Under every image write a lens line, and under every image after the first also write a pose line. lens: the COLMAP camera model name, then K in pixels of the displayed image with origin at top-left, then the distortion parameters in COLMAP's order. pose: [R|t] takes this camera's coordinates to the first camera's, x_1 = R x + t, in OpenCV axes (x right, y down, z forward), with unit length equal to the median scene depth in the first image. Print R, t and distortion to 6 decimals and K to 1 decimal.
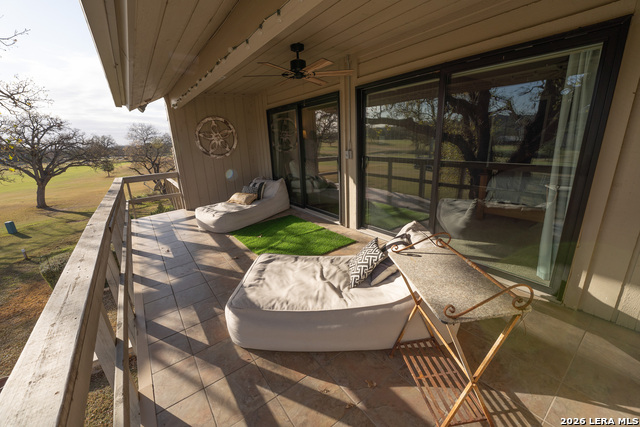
lens RADIAL K [[263.3, 0, 320.0], [0, 263.3, 213.5], [0, 0, 1]] dist [-0.018066, 0.000300]
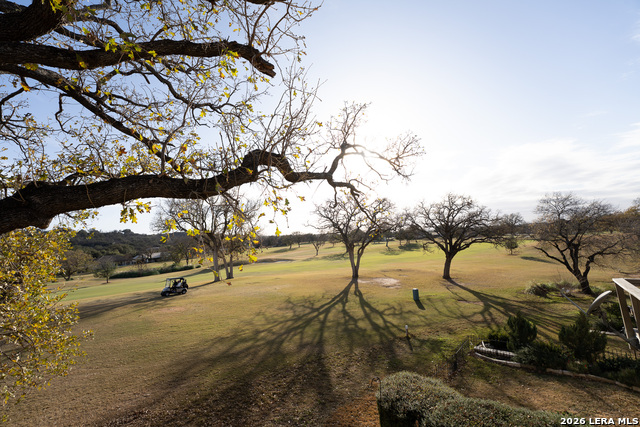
lens RADIAL K [[263.3, 0, 320.0], [0, 263.3, 213.5], [0, 0, 1]] dist [-0.018066, 0.000300]
pose [[0.253526, -0.064734, -0.965160, -0.121094], [-0.217453, 0.968407, -0.122072, -0.036115], [0.942570, 0.240826, 0.231440, 0.168880]]
